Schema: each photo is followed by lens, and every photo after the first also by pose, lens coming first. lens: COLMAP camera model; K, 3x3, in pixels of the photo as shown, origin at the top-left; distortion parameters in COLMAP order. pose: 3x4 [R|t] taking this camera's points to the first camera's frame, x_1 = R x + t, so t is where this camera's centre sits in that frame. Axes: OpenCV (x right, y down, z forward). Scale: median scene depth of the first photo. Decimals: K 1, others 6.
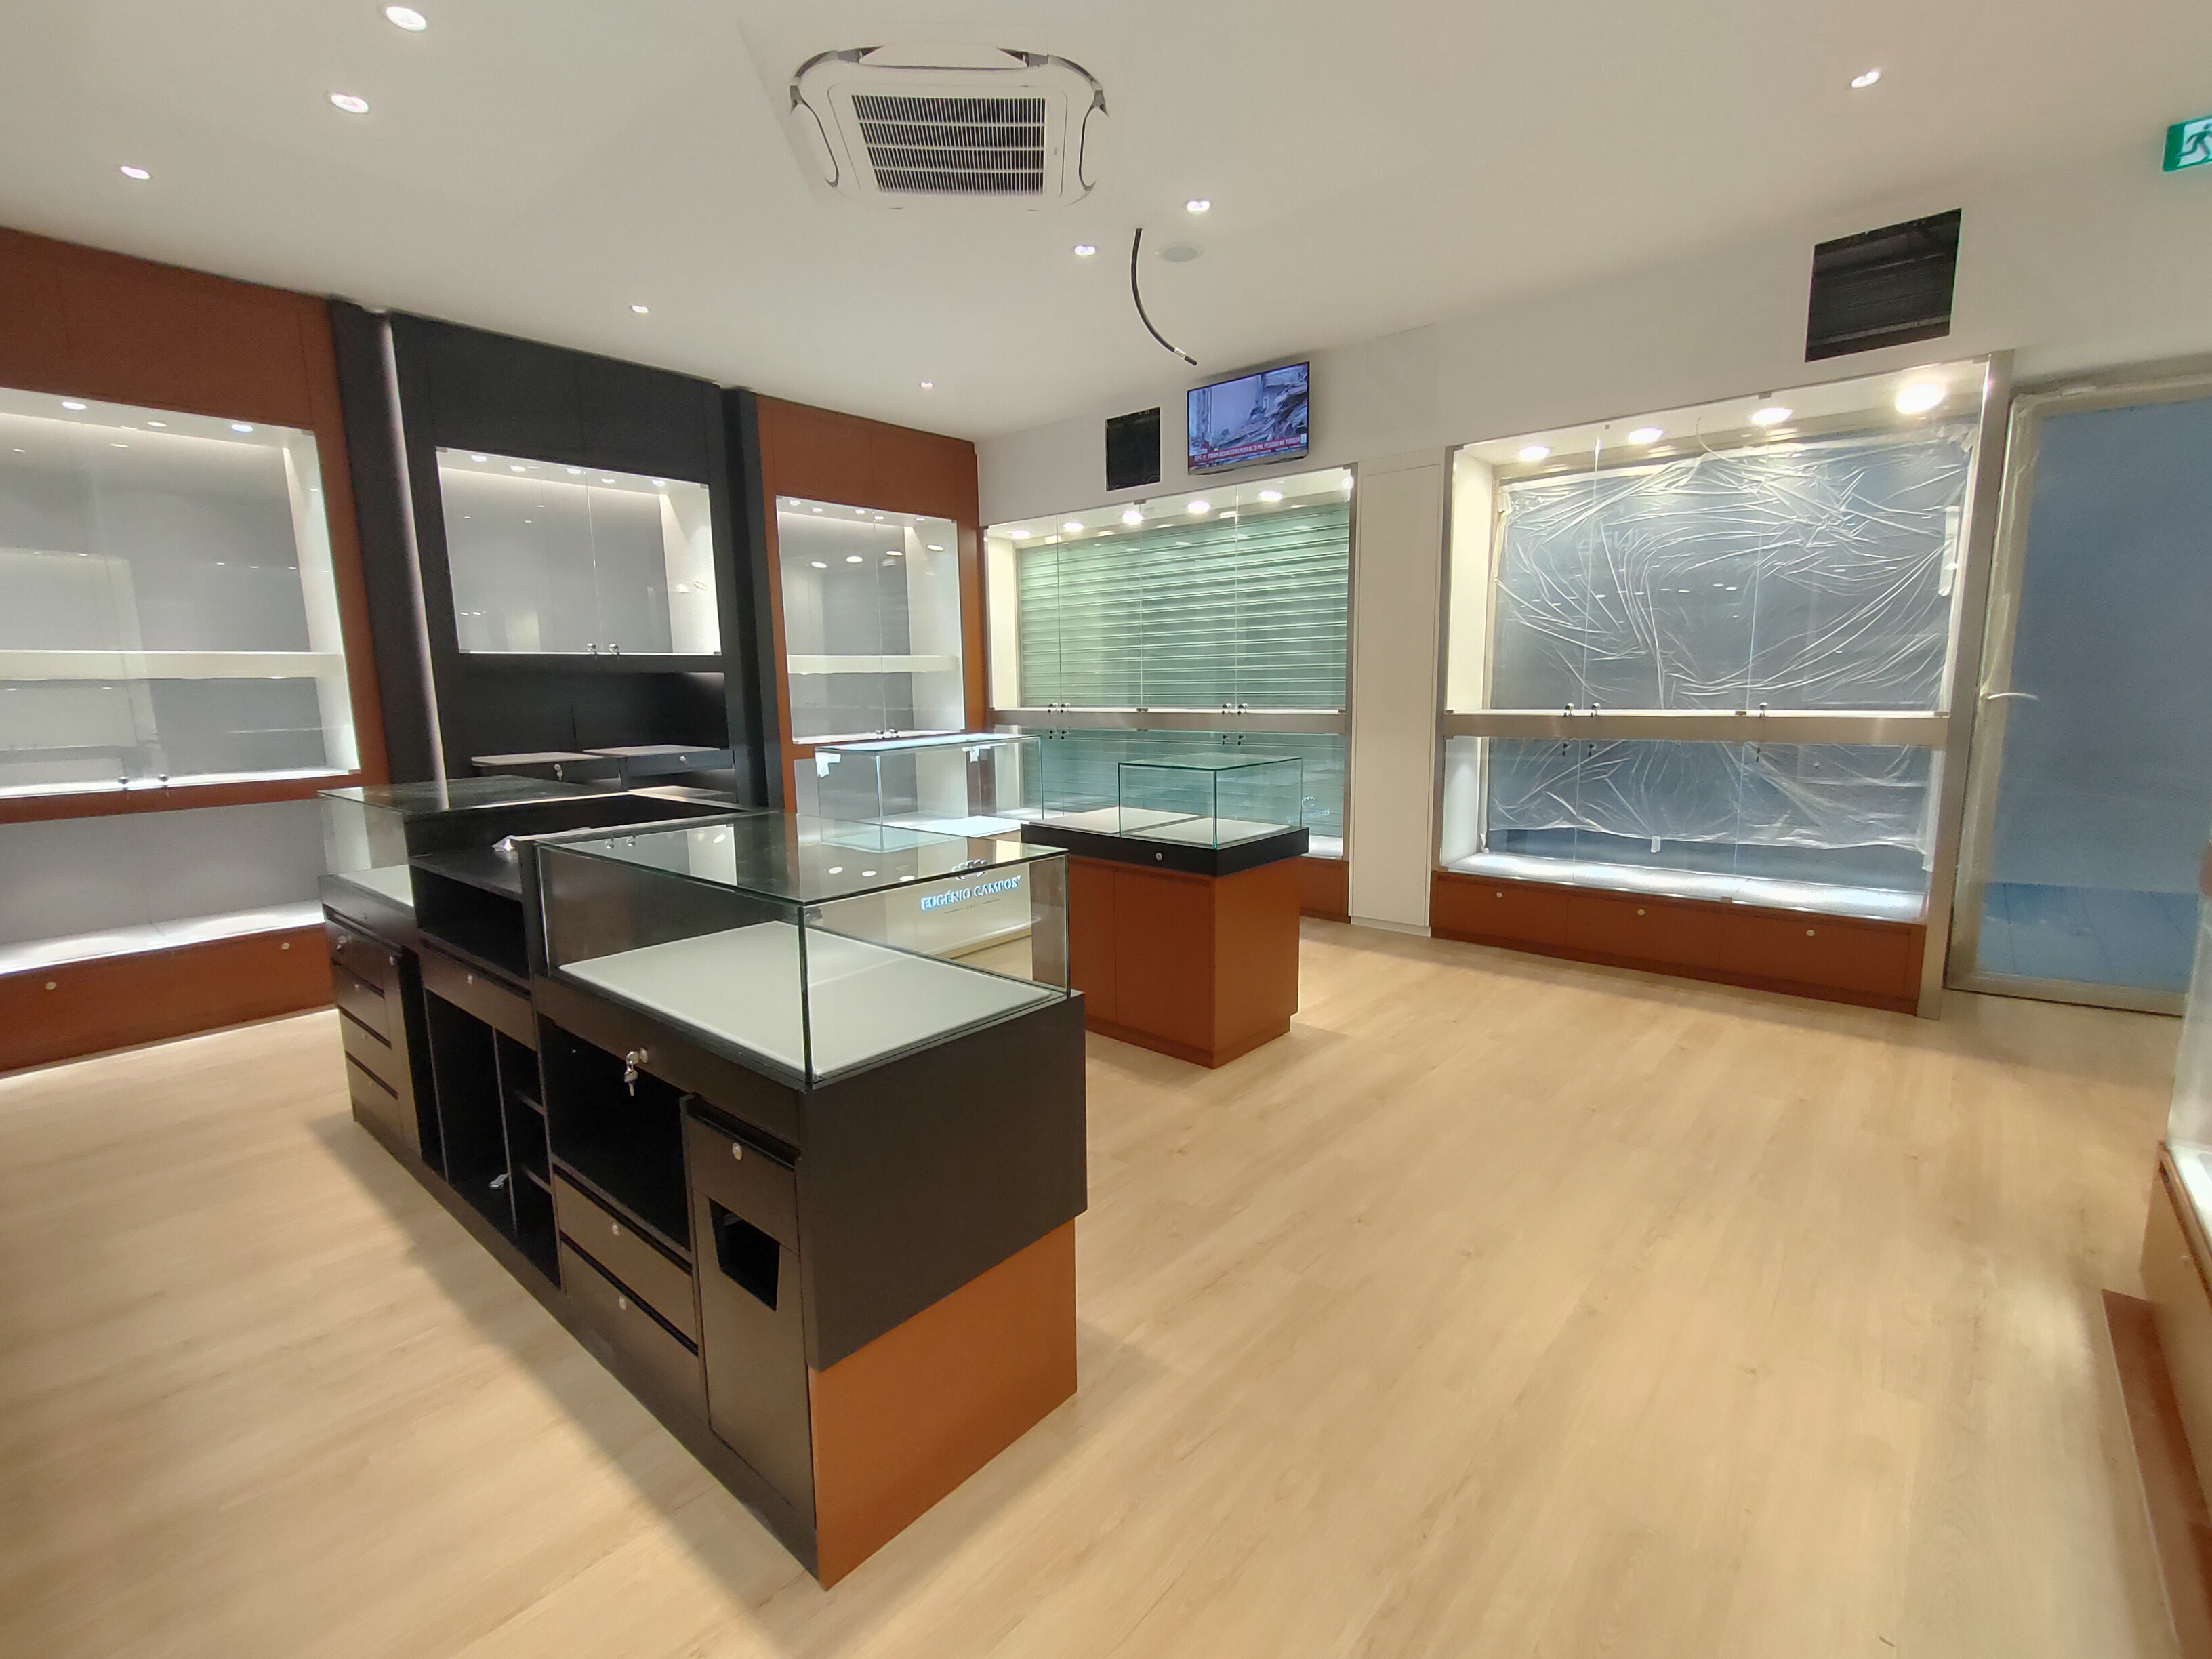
lens RADIAL K [[988.0, 0, 1107.6], [0, 988.0, 815.0], [0, 0, 1]] dist [0.005881, -0.001127]
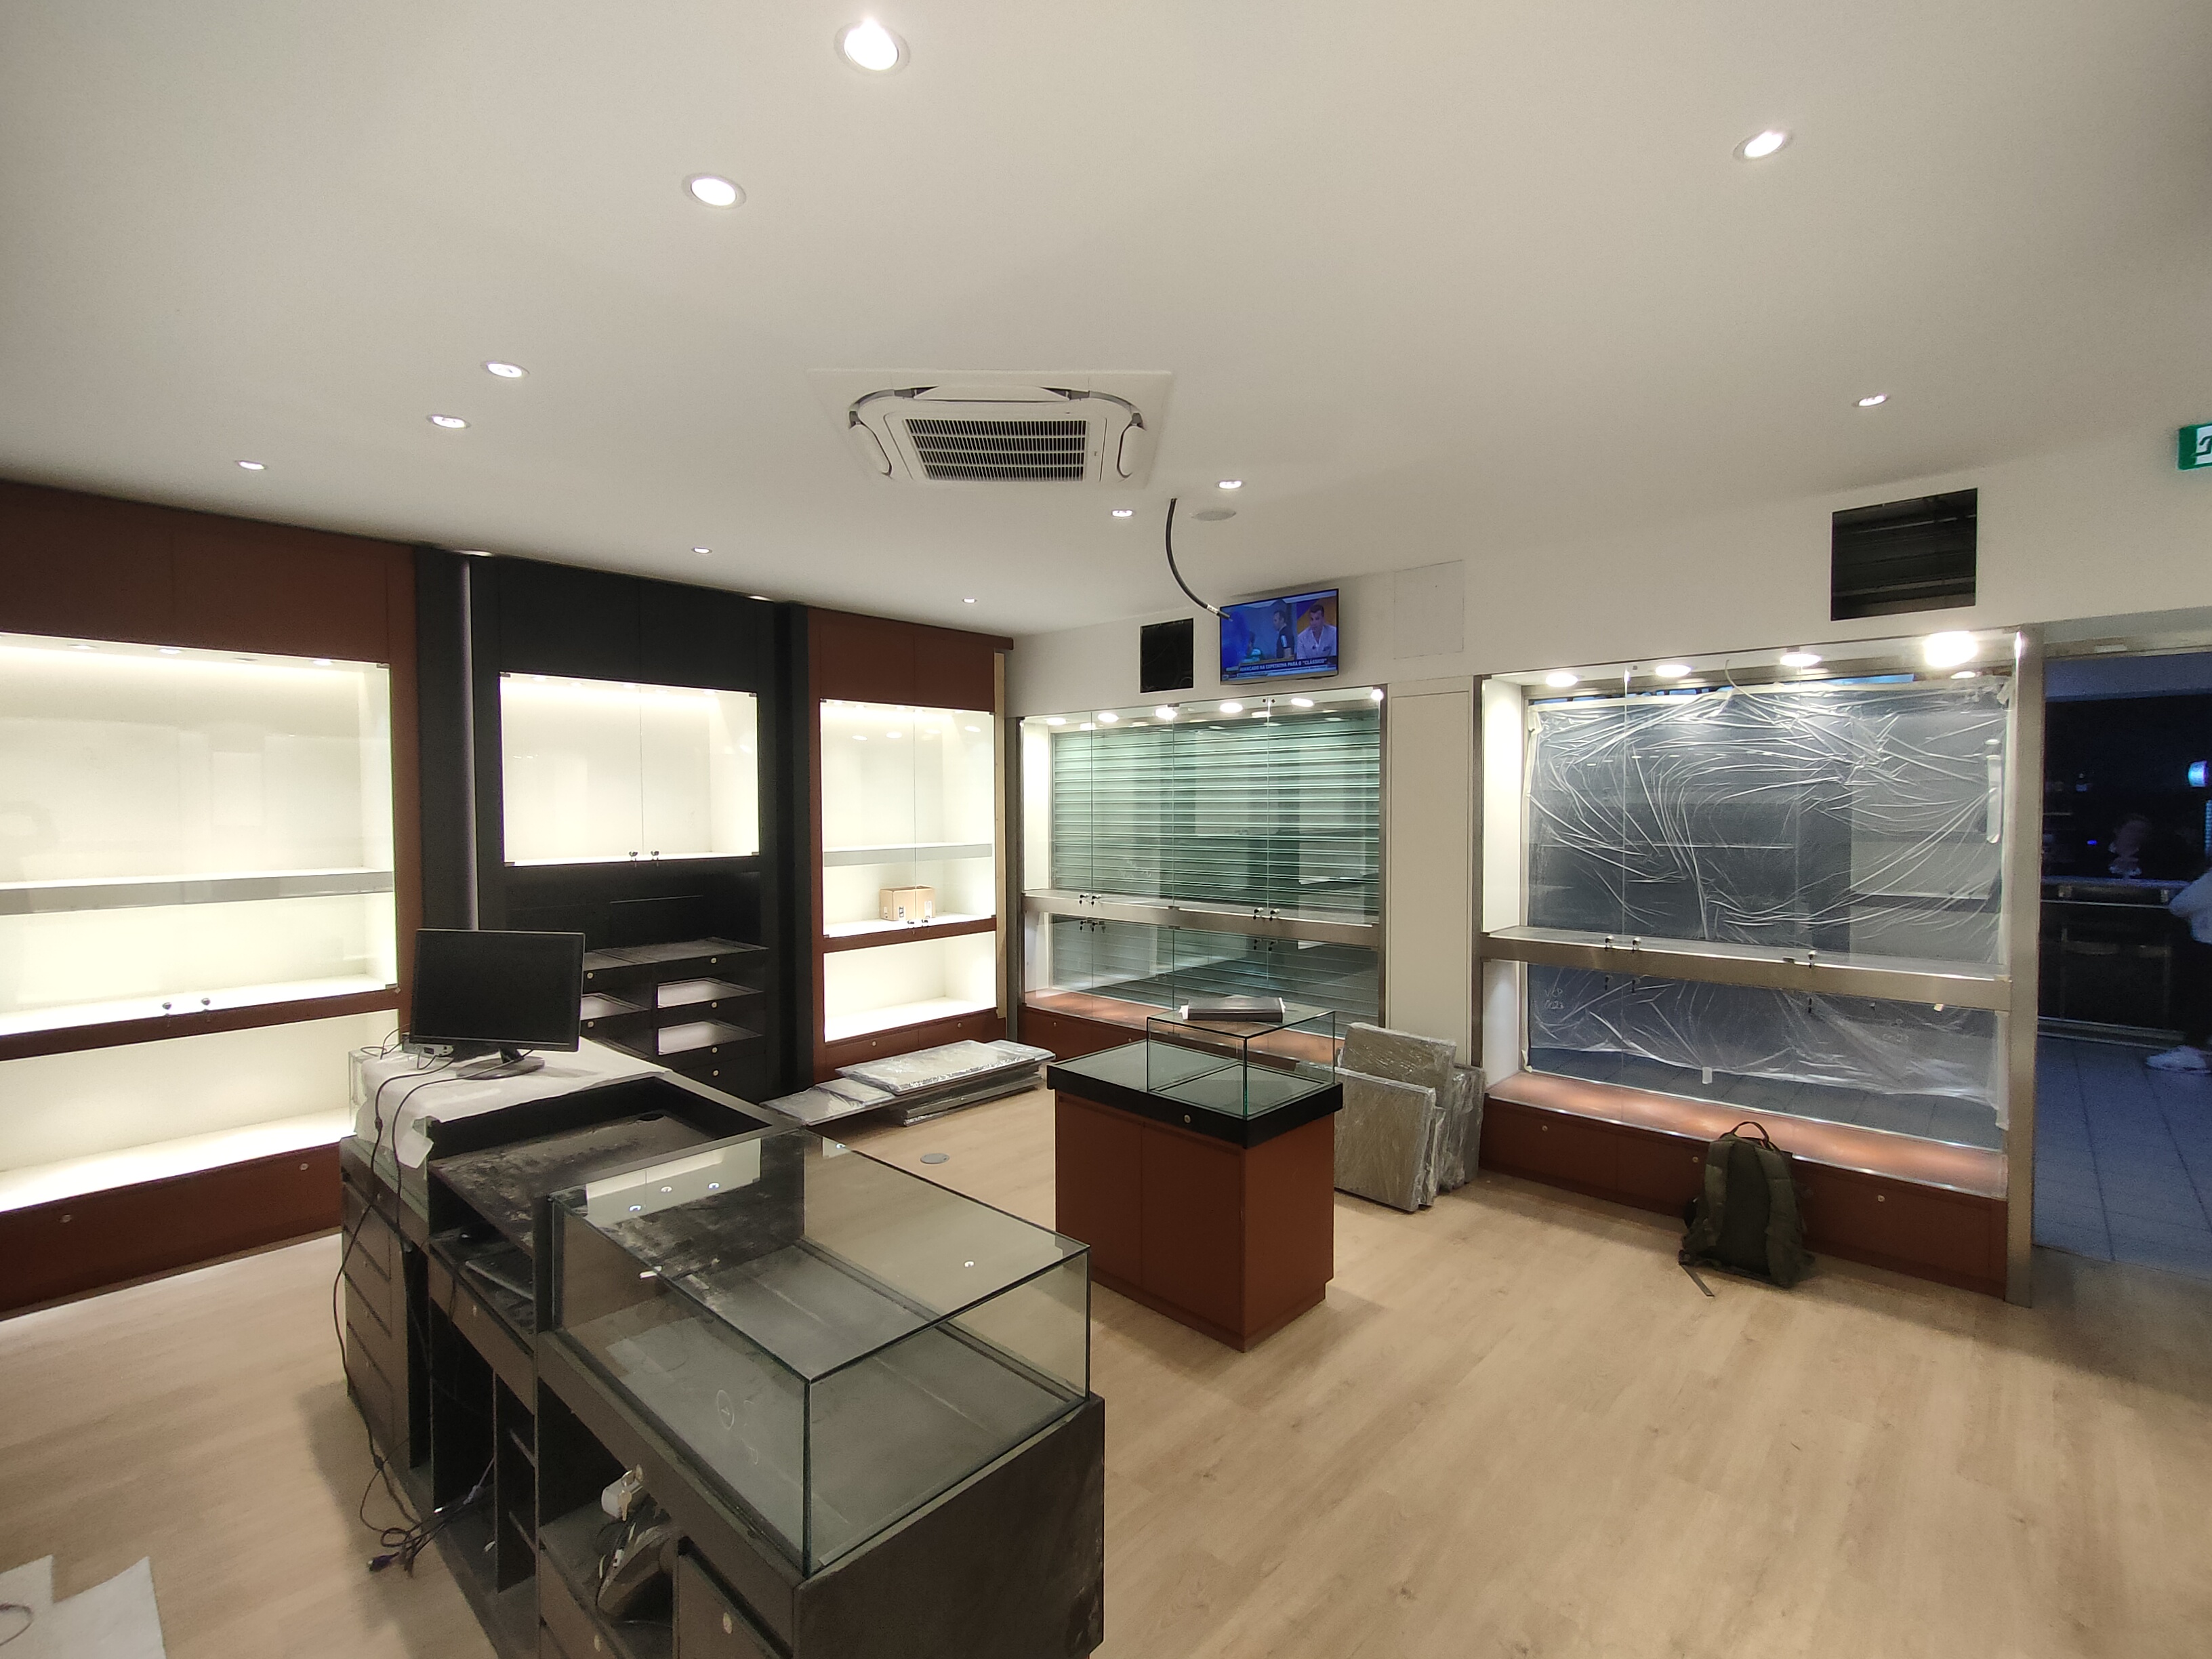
lens RADIAL K [[988.0, 0, 1108.8], [0, 988.0, 819.4], [0, 0, 1]] dist [0.005881, -0.001127]
pose [[0.999385, 0.014272, -0.032041, 0.001126], [-0.018047, 0.992512, -0.120811, -0.113326], [0.030077, 0.121315, 0.992158, -0.001301]]
